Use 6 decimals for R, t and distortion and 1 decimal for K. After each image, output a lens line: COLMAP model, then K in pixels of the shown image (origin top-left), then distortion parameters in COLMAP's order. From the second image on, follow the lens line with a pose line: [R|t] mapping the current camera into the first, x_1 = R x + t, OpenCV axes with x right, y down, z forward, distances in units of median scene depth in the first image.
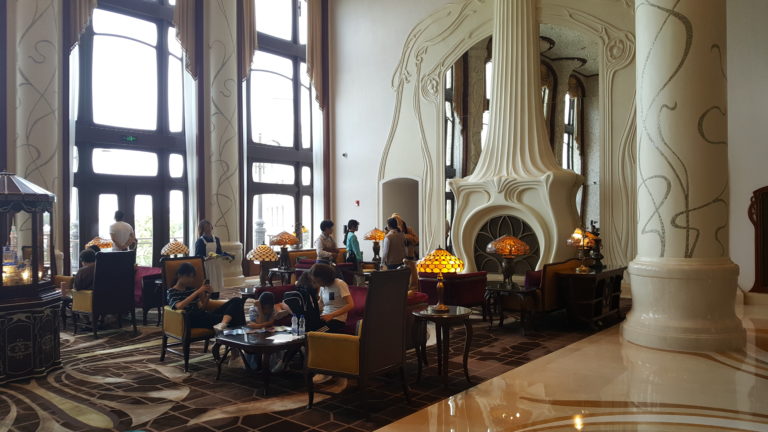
lens RADIAL K [[600.1, 0, 389.6], [0, 600.1, 216.7], [0, 0, 1]] dist [0.004703, -0.079801]
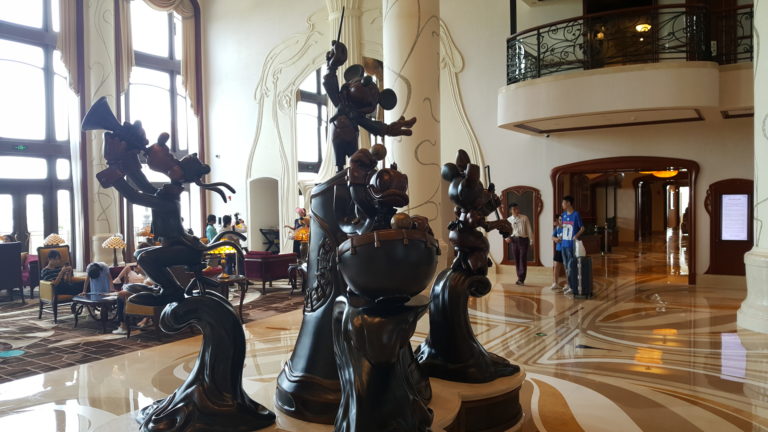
lens RADIAL K [[600.1, 0, 389.2], [0, 600.1, 221.8], [0, 0, 1]] dist [0.004703, -0.079801]
pose [[0.991796, -0.013943, 0.127071, 0.126864], [0.009818, 0.999406, 0.033027, -0.014231], [-0.127456, -0.031508, 0.991344, -0.238217]]
